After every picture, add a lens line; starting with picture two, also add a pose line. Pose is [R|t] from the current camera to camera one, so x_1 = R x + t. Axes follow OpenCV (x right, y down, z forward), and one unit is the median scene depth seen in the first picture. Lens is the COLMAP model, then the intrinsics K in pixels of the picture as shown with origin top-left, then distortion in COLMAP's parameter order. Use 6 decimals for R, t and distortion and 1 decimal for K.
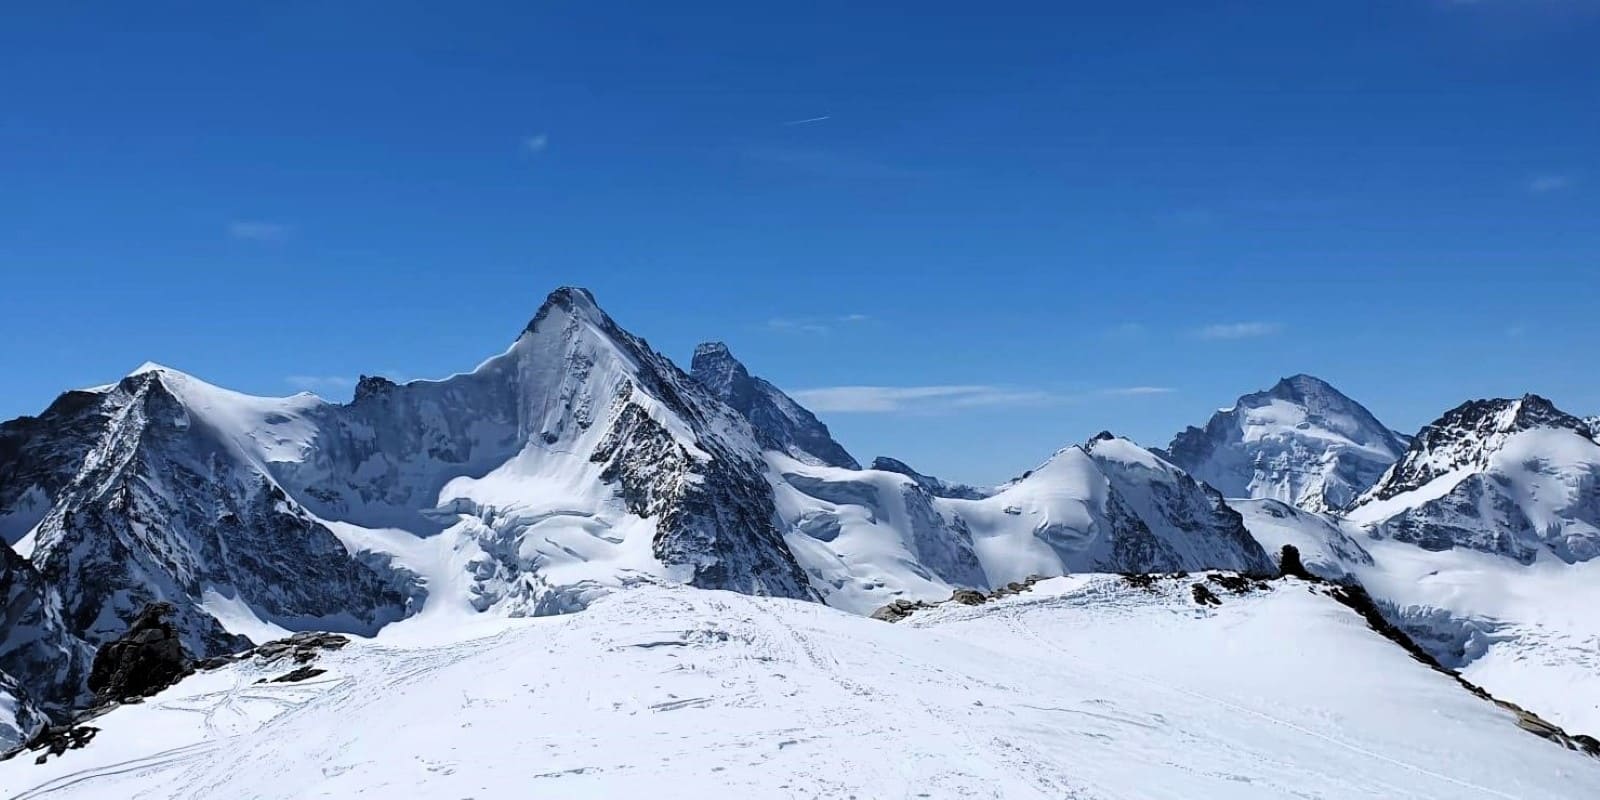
lens RADIAL K [[1708.2, 0, 807.2], [0, 1708.2, 398.7], [0, 0, 1]] dist [0.102454, 0.000000]
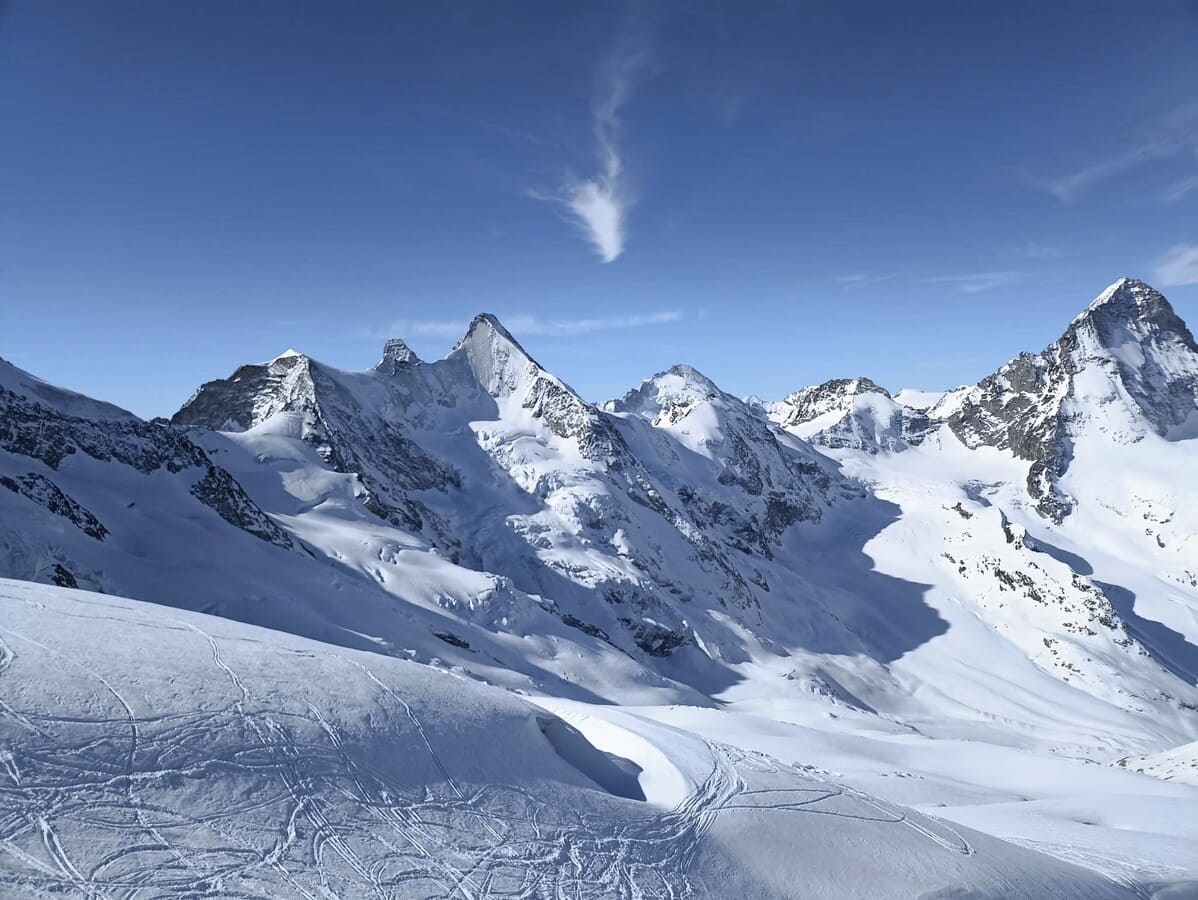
lens RADIAL K [[875.0, 0, 595.7], [0, 875.0, 450.9], [0, 0, 1]] dist [0.043370, -0.018261]
pose [[0.966436, -0.005448, 0.256850, -0.293189], [-0.017884, 0.995923, 0.088415, -0.002971], [-0.256285, -0.090040, 0.962398, 0.036883]]
